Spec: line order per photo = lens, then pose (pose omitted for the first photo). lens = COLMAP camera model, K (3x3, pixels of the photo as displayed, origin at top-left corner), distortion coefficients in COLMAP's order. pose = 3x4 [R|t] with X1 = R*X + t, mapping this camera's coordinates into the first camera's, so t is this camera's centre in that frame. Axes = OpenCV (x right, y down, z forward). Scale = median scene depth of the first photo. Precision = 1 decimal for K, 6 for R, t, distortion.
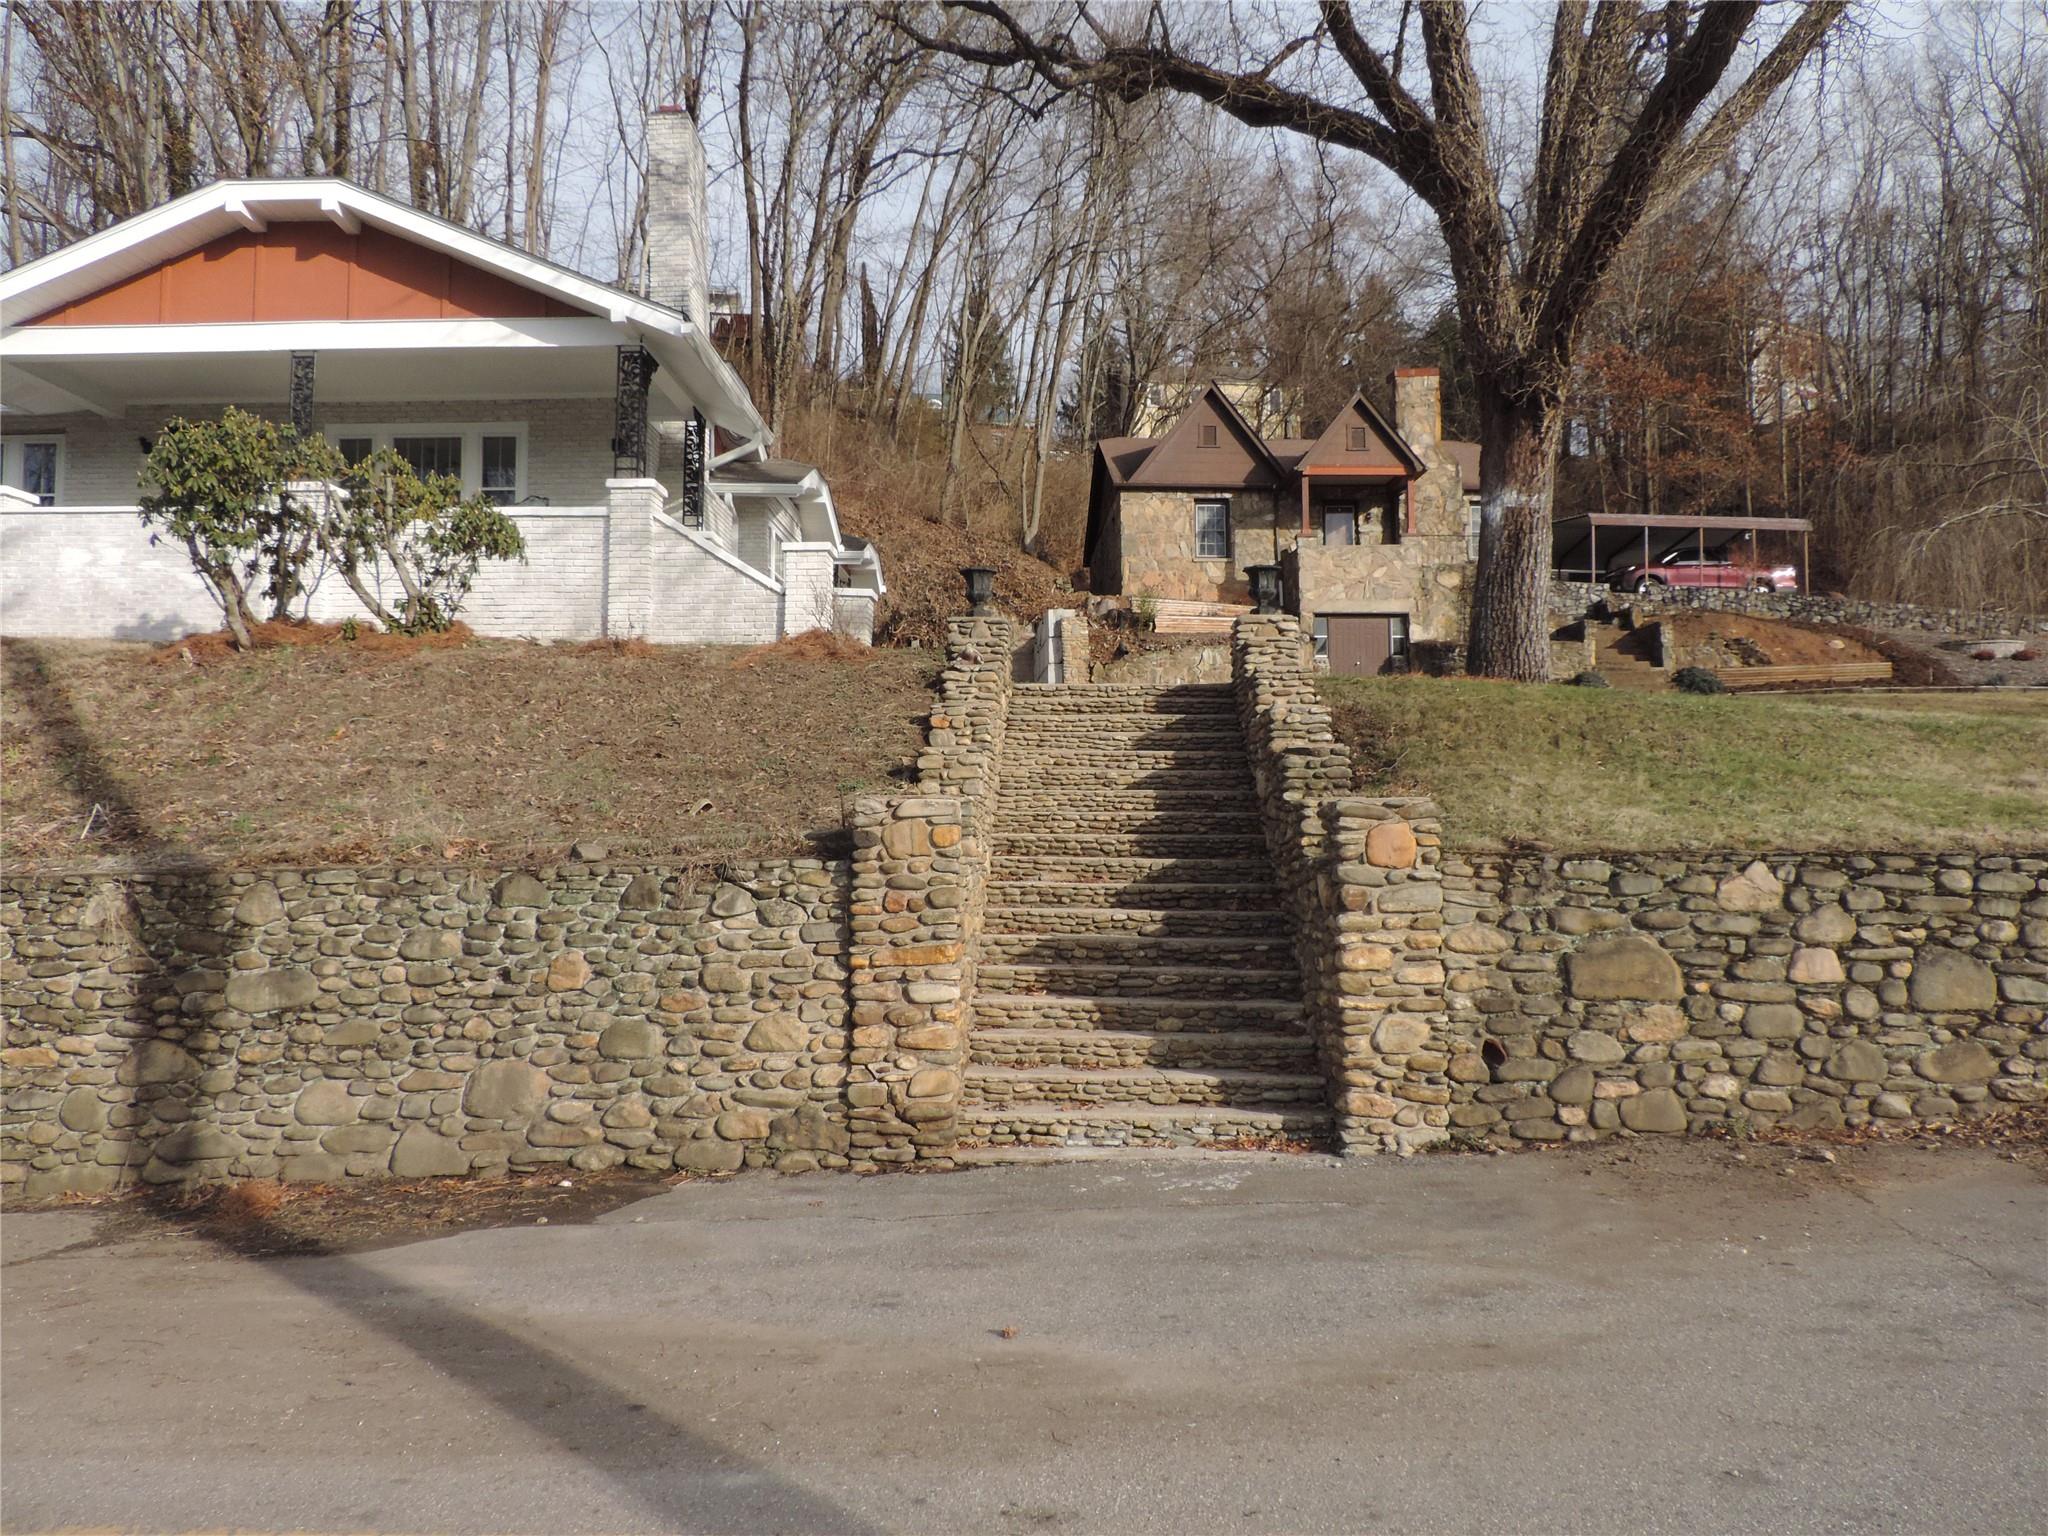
lens RADIAL K [[1453.1, 0, 1020.4], [0, 1453.1, 767.7], [0, 0, 1]] dist [-0.017590, 0.001175]
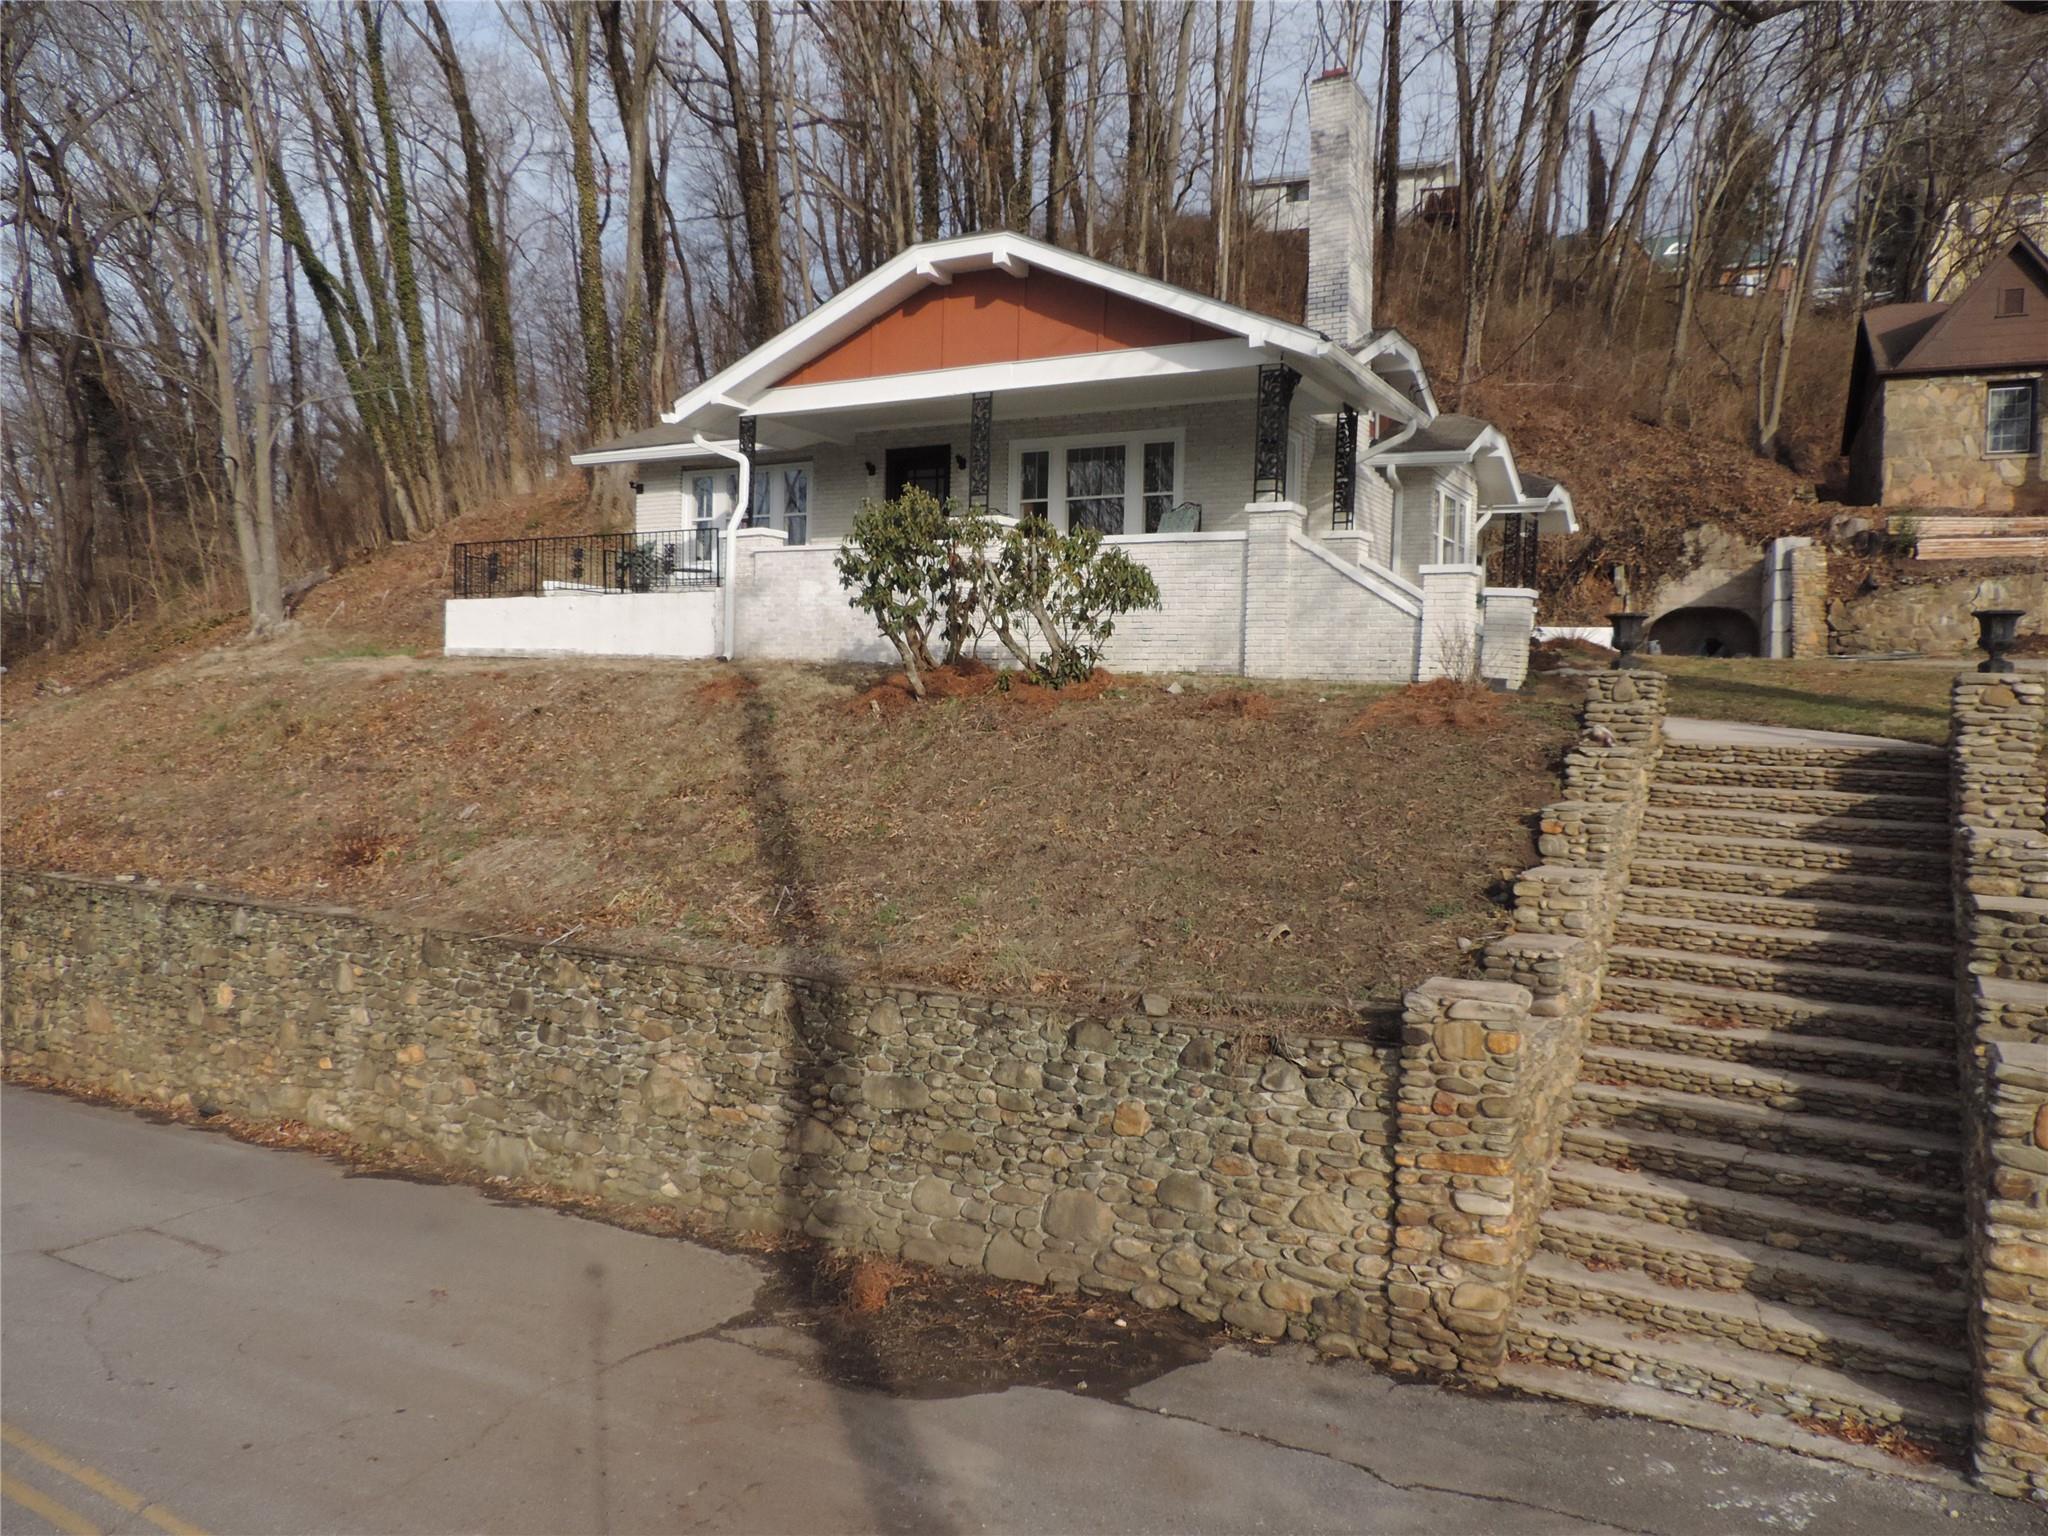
lens RADIAL K [[1453.1, 0, 1033.1], [0, 1453.1, 760.2], [0, 0, 1]] dist [-0.017590, 0.001175]
pose [[0.888664, 0.040200, -0.456794, 0.075327], [0.000788, 0.996014, 0.089188, -0.164722], [0.458558, -0.079619, 0.885090, 0.037908]]
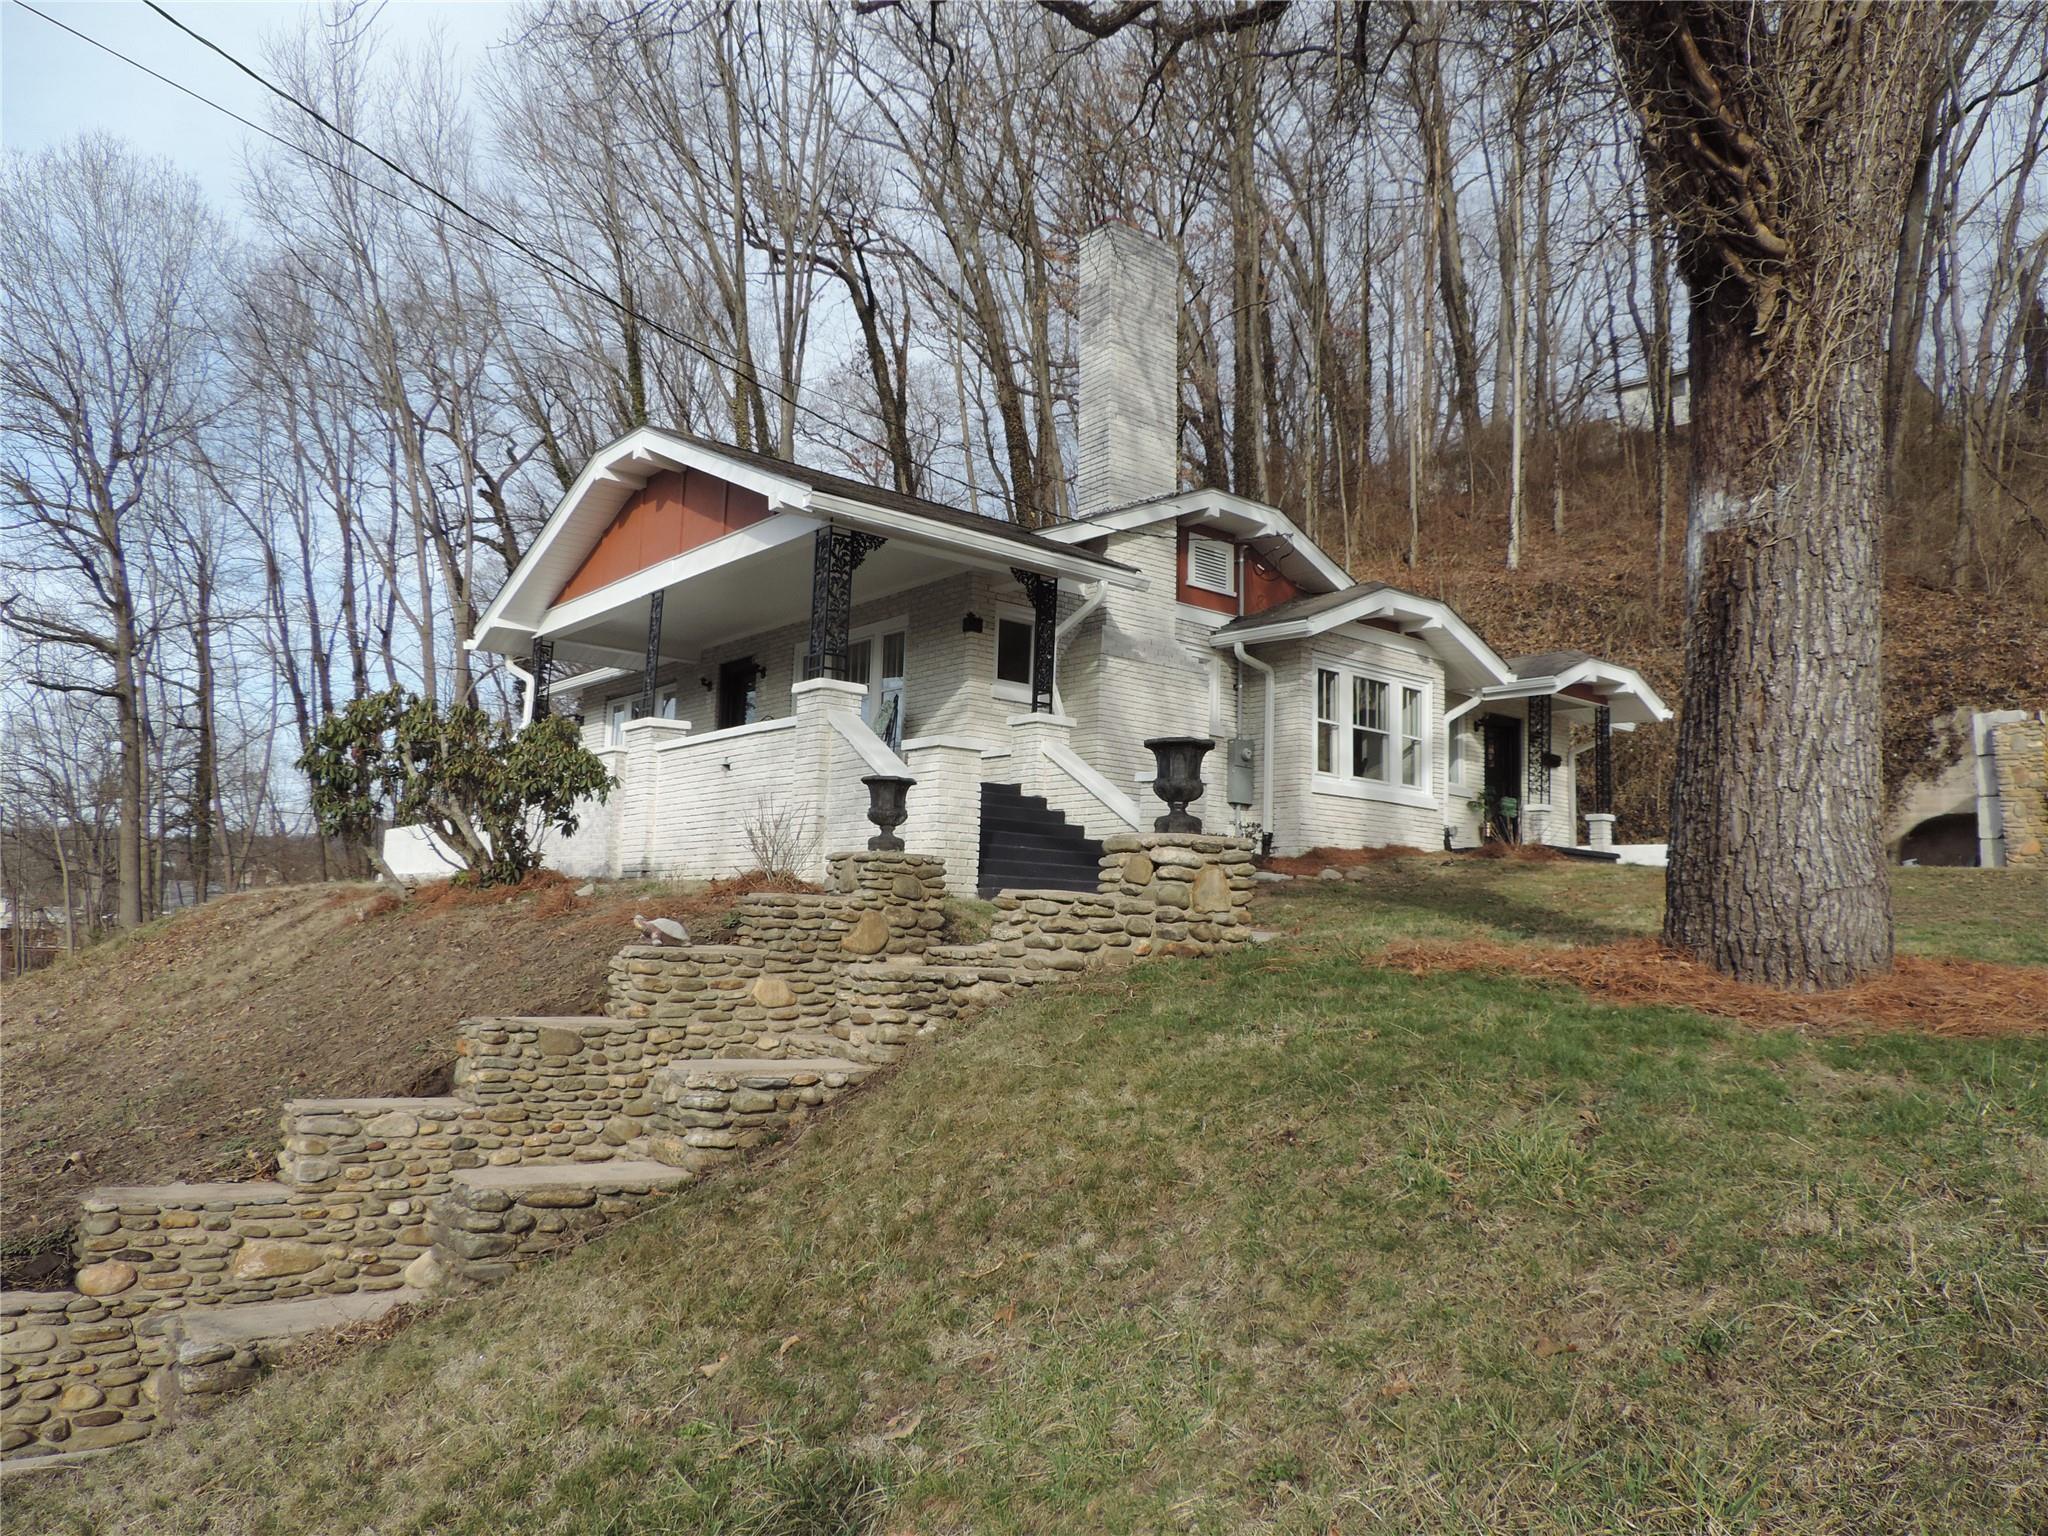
lens RADIAL K [[1453.1, 0, 1031.3], [0, 1453.1, 781.8], [0, 0, 1]] dist [-0.017590, 0.001175]
pose [[0.656005, -0.062131, -0.752195, 0.697378], [0.009916, 0.997230, -0.073722, -0.106730], [0.754691, 0.040903, 0.654804, 0.782688]]
